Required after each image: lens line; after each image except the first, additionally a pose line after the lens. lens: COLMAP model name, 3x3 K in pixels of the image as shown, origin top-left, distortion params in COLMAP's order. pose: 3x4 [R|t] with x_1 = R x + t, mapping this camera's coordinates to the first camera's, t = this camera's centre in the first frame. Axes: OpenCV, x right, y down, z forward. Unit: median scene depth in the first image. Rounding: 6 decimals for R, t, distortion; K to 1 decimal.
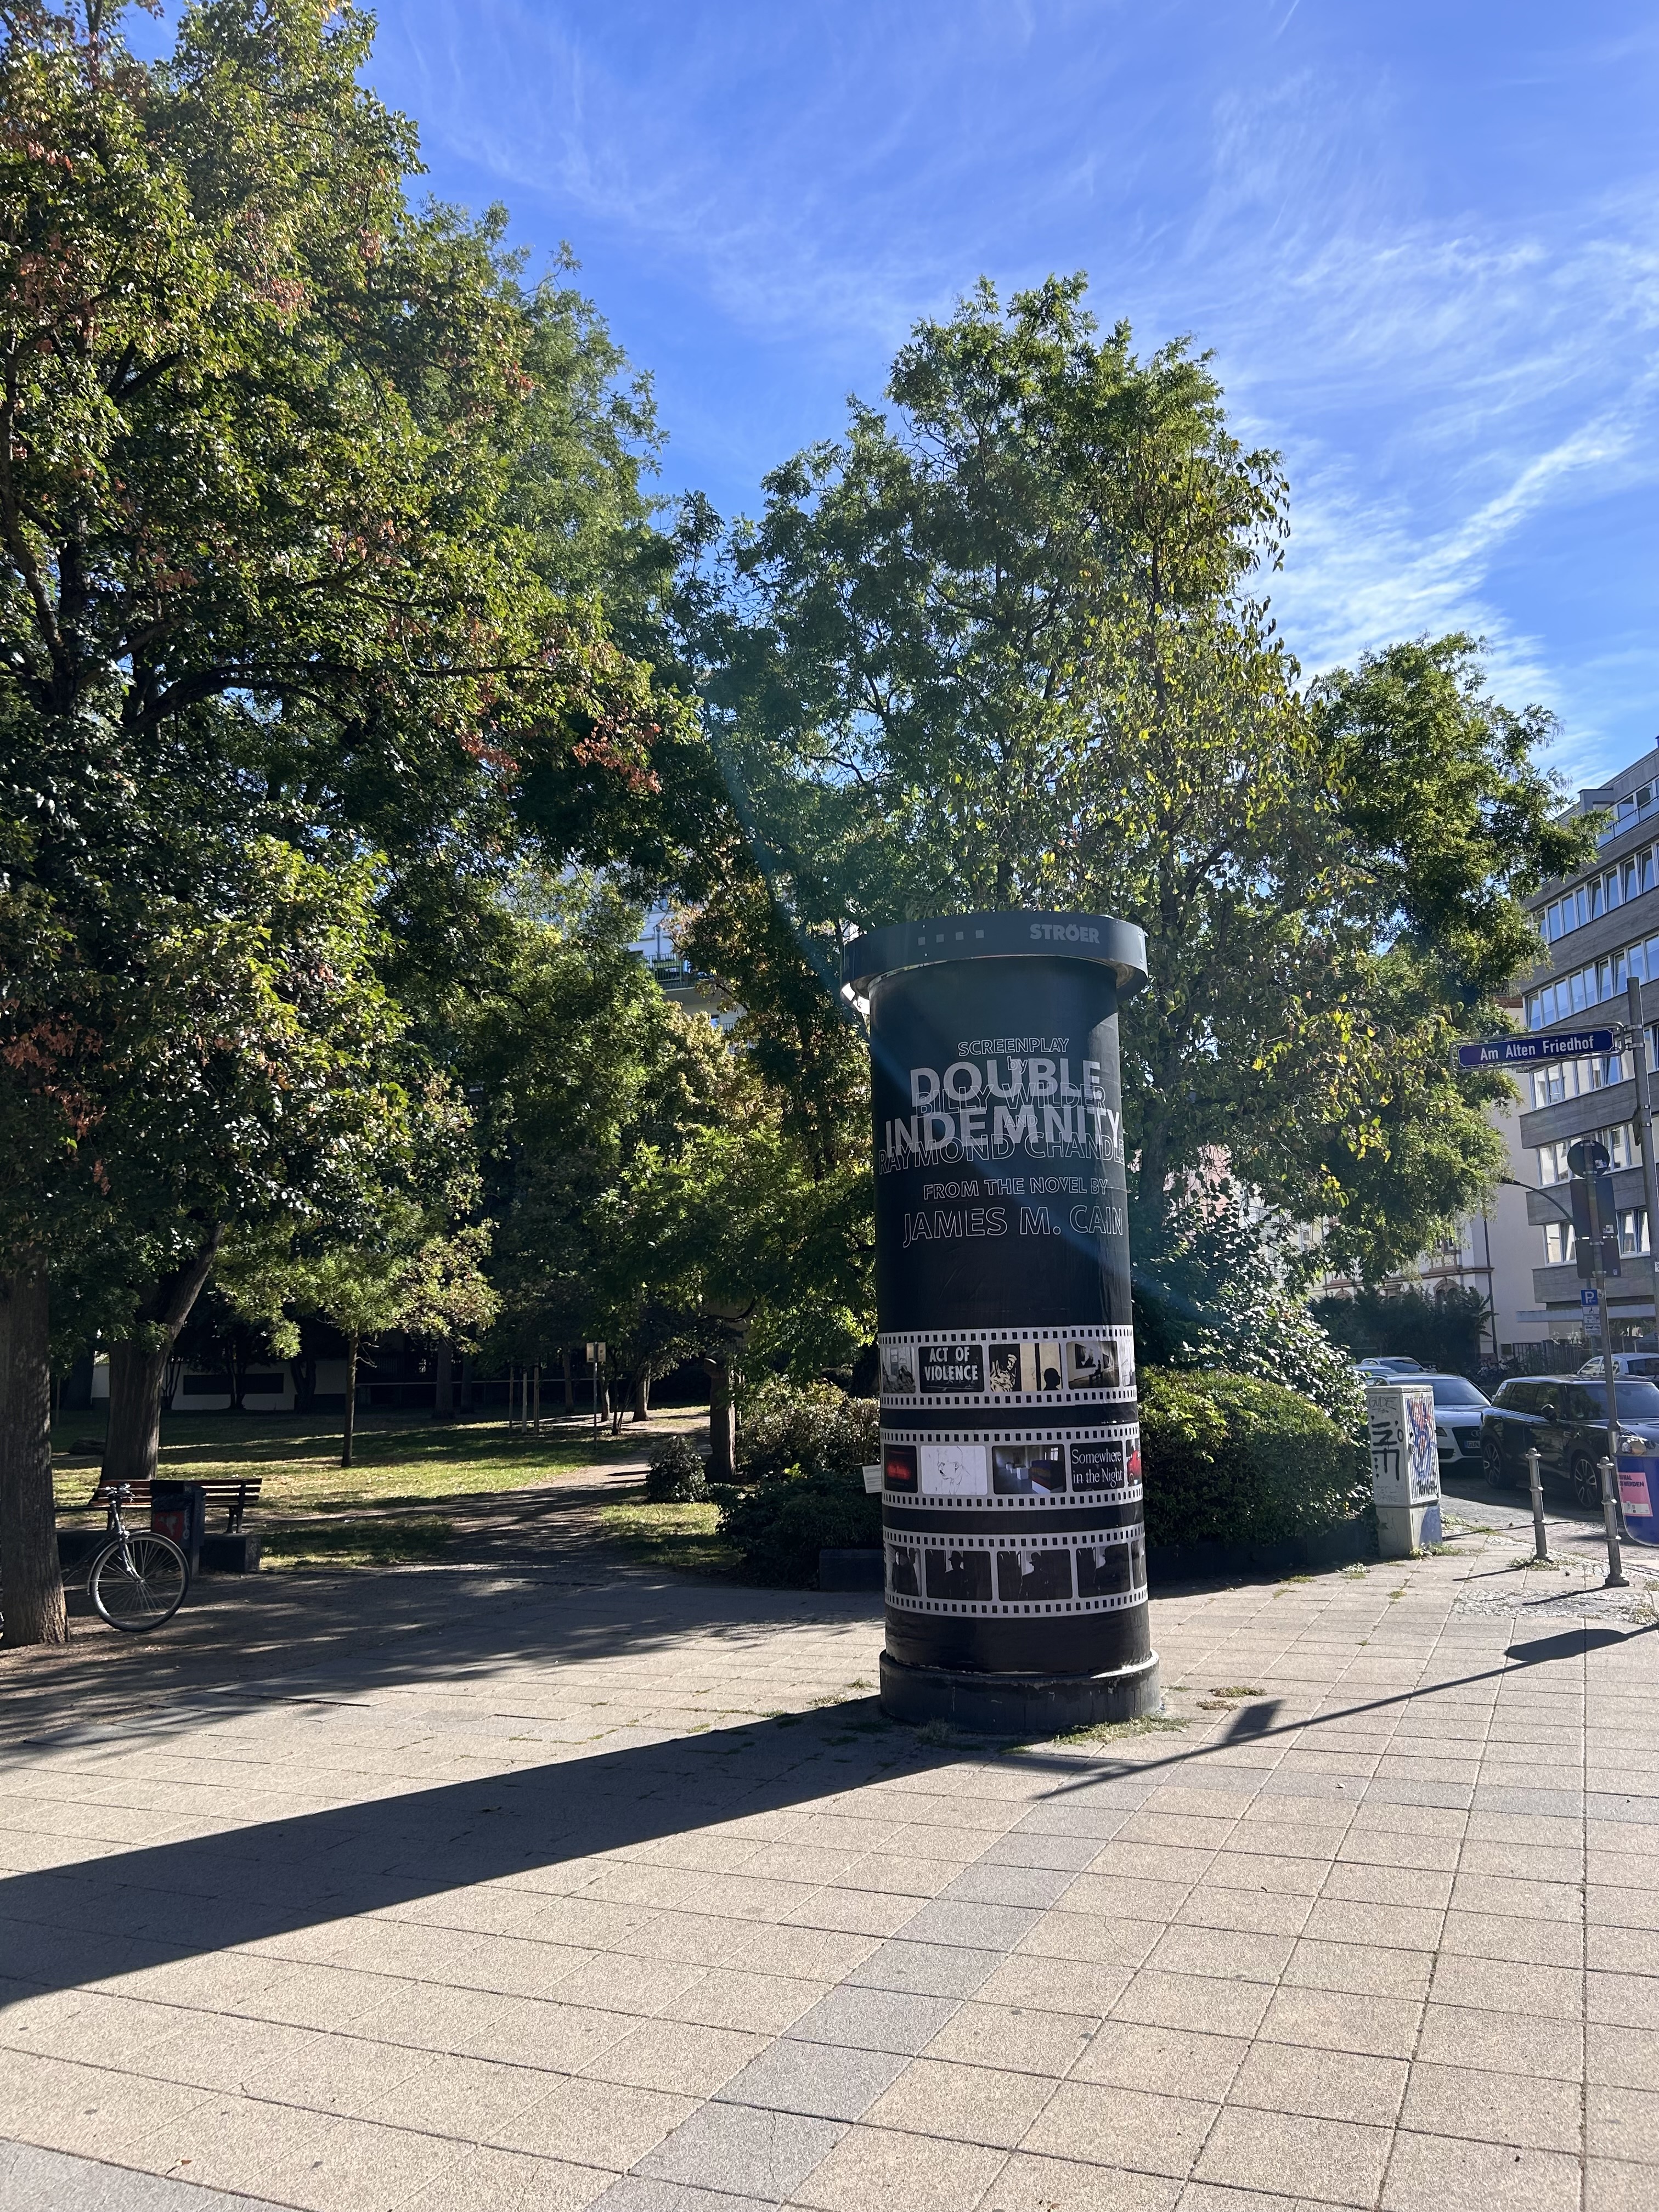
lens RADIAL K [[1642.8, 0, 829.5], [0, 1642.8, 1106.0], [0, 0, 1]] dist [0.187398, -0.488636]
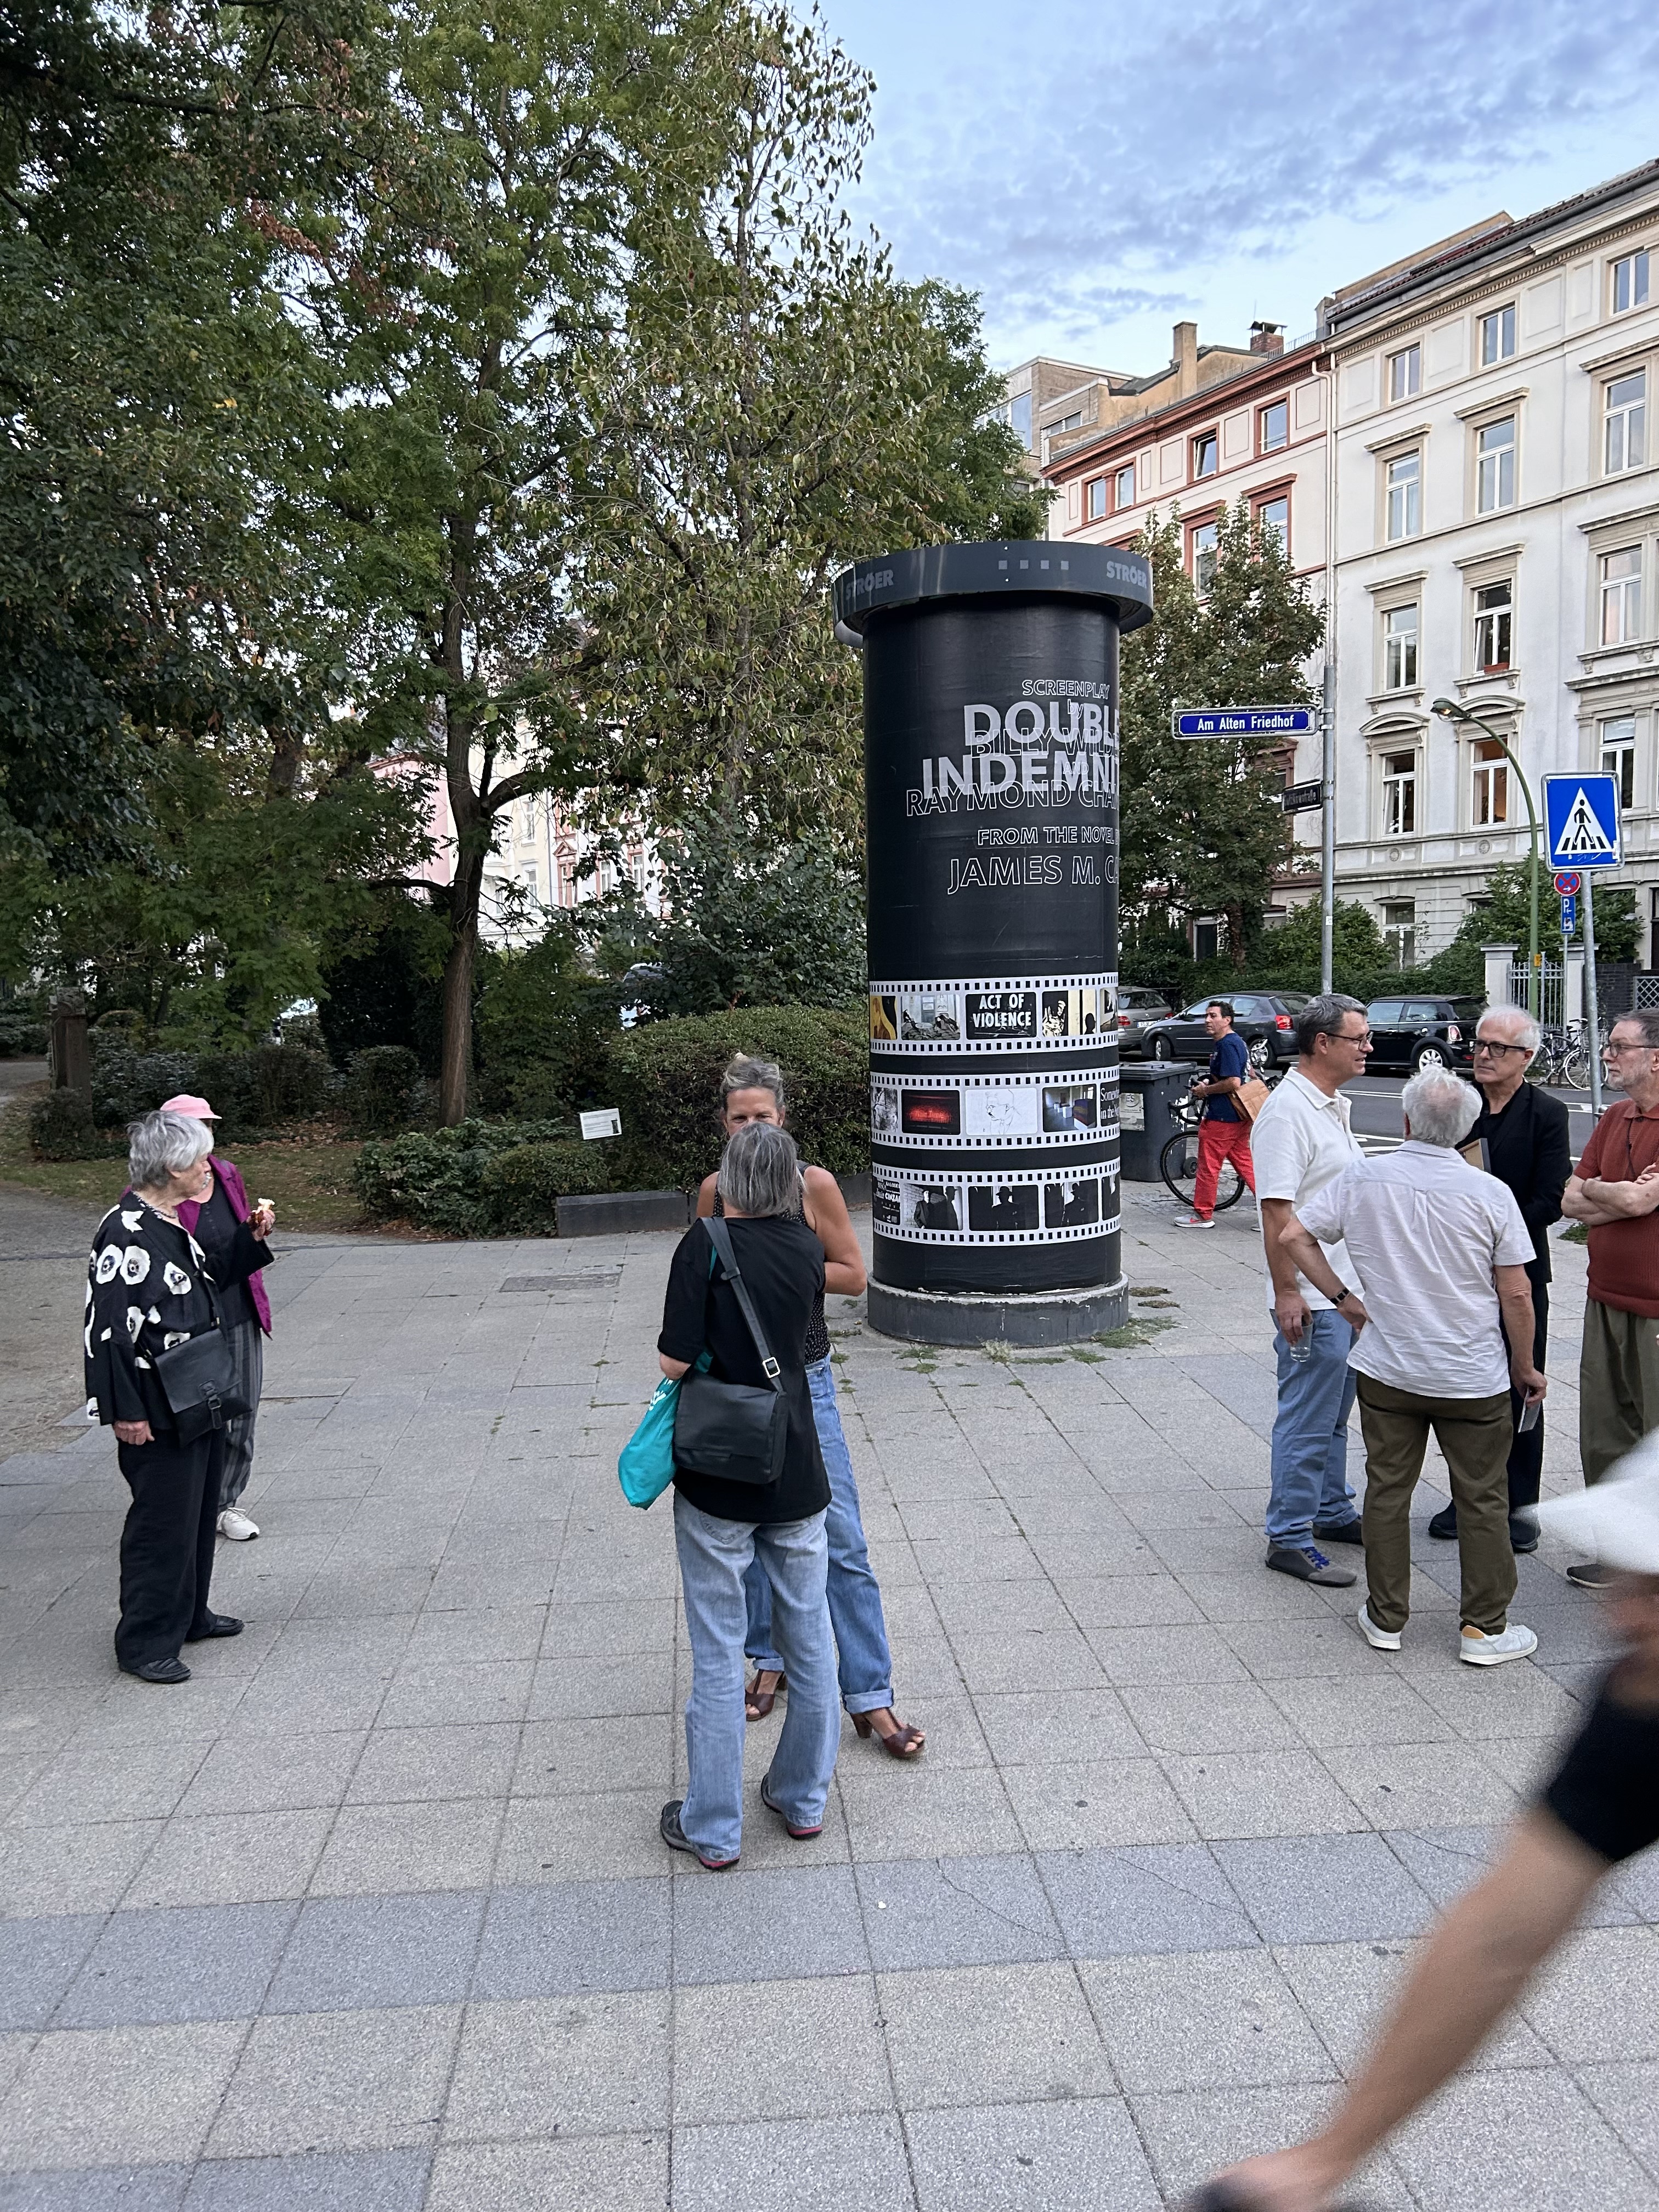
lens RADIAL K [[1642.8, 0, 829.5], [0, 1642.8, 1106.0], [0, 0, 1]] dist [0.187398, -0.488636]
pose [[0.873677, -0.035737, 0.485192, -0.515401], [-0.069263, 0.978003, 0.196755, 0.022234], [-0.481551, -0.205506, 0.851984, 0.180384]]
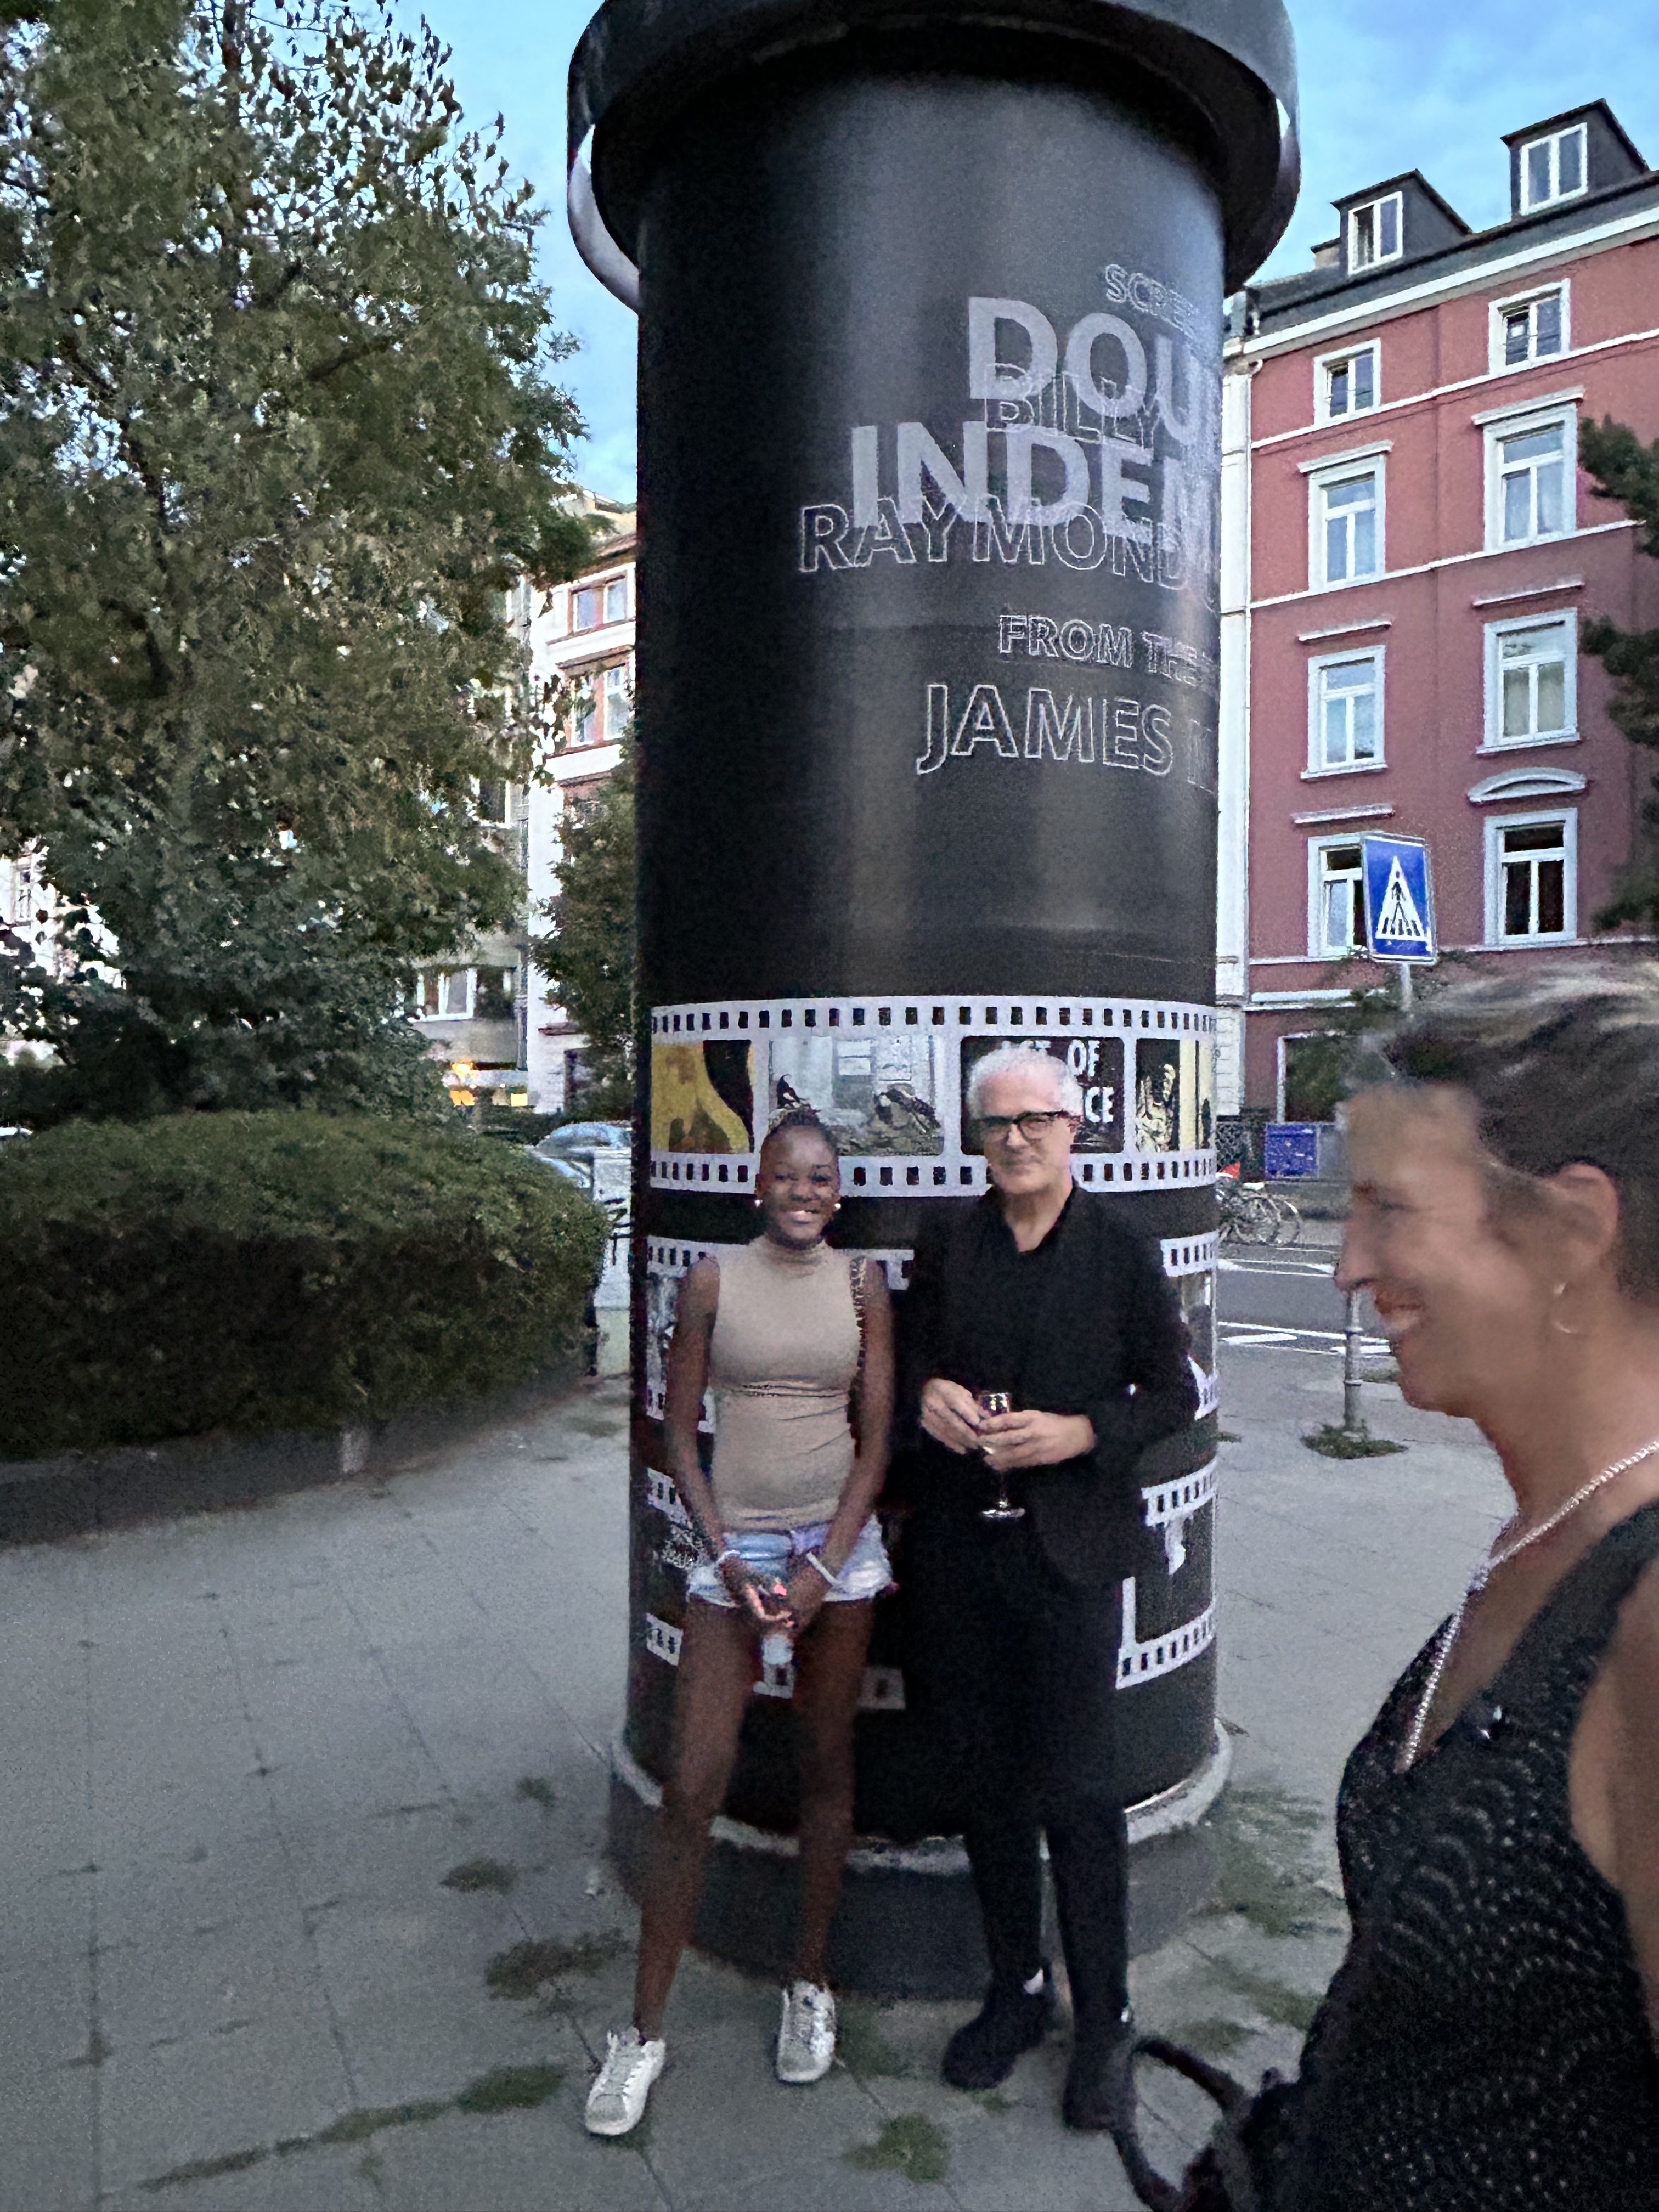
lens RADIAL K [[1609.2, 0, 830.8], [0, 1609.2, 1092.1], [0, 0, 1]] dist [0.005181, -0.000231]
pose [[0.651698, 0.035408, 0.757651, -0.250168], [-0.130248, 0.989296, 0.065800, 0.141474], [-0.747211, -0.141564, 0.649334, 0.798025]]
